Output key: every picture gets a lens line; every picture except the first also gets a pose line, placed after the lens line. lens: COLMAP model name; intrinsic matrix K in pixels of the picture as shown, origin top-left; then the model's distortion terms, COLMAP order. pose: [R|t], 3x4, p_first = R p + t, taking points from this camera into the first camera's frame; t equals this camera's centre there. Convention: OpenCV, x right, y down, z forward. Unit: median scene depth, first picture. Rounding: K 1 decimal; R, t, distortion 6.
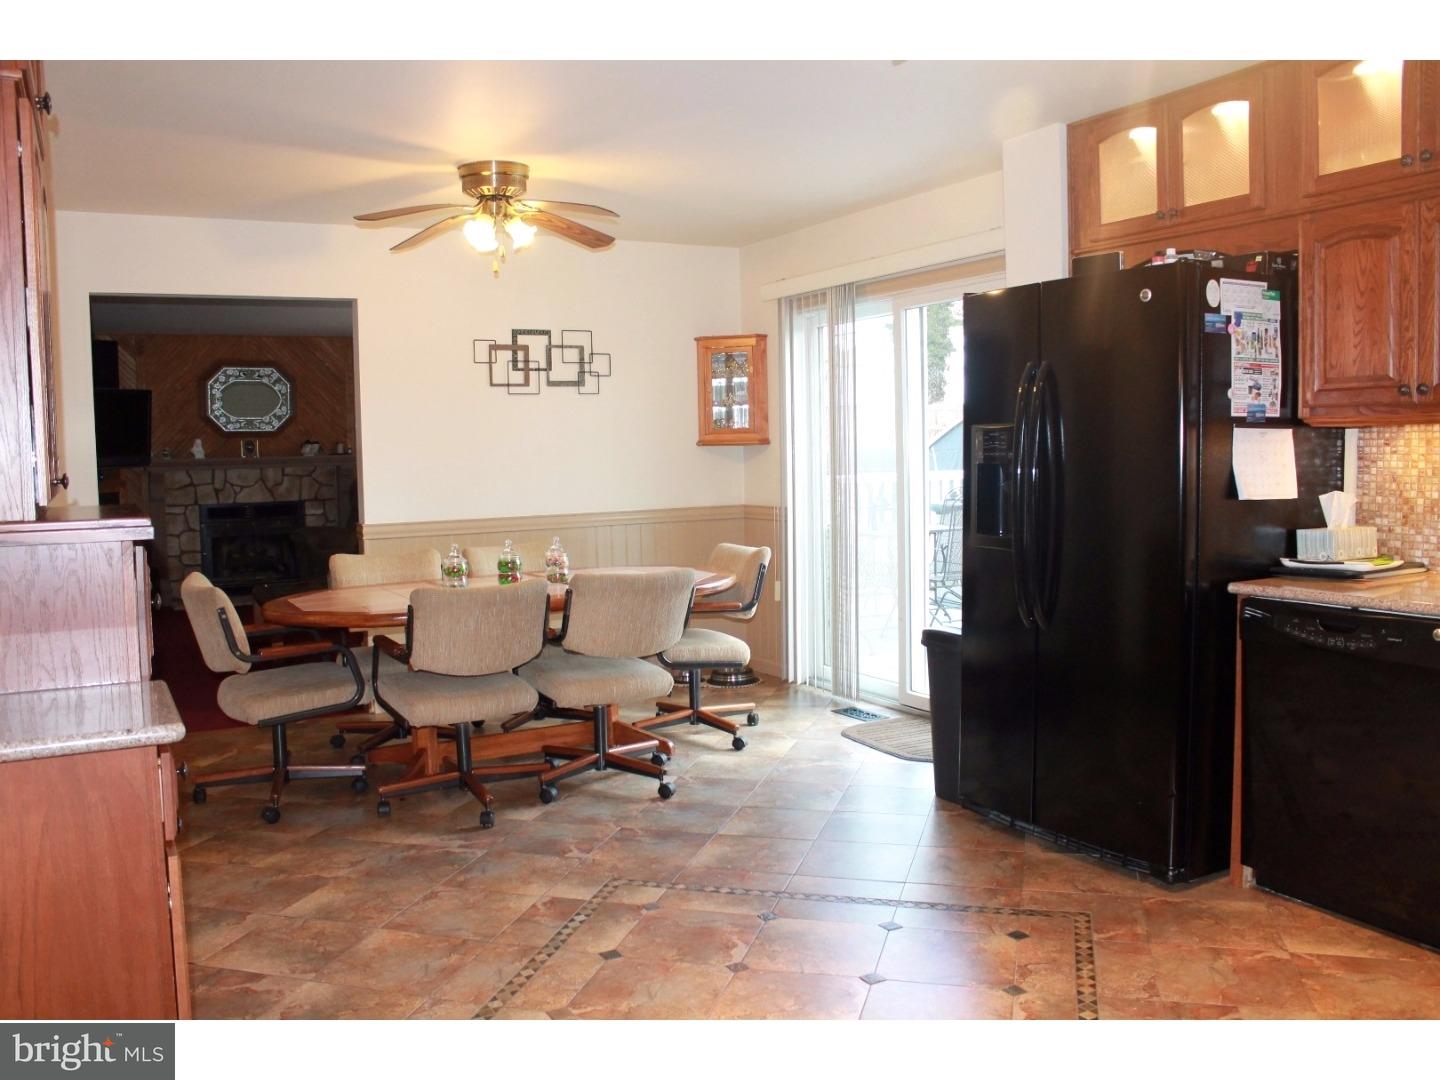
lens RADIAL K [[1209.0, 0, 722.4], [0, 1209.0, 534.4], [0, 0, 1]] dist [-0.107632, 0.071499]
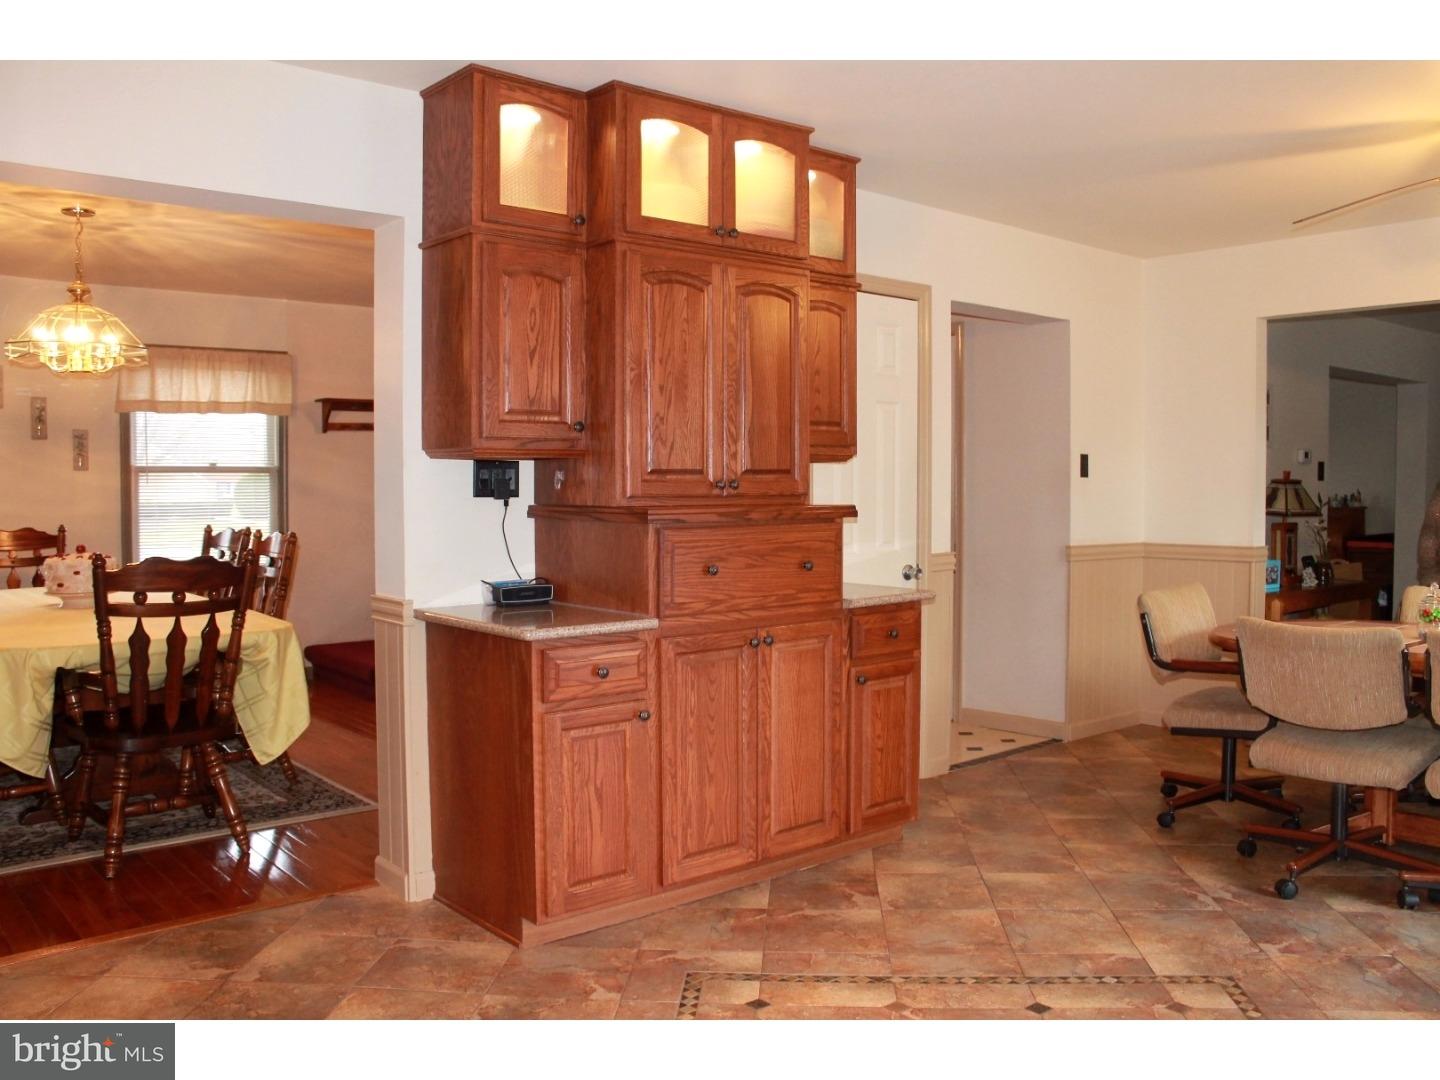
lens RADIAL K [[1209.0, 0, 720.5], [0, 1209.0, 538.4], [0, 0, 1]] dist [-0.107632, 0.071499]
pose [[0.221305, 0.071083, -0.972611, 0.642651], [-0.074485, 0.995659, 0.055820, -0.044215], [0.972356, 0.060091, 0.225639, 0.457763]]
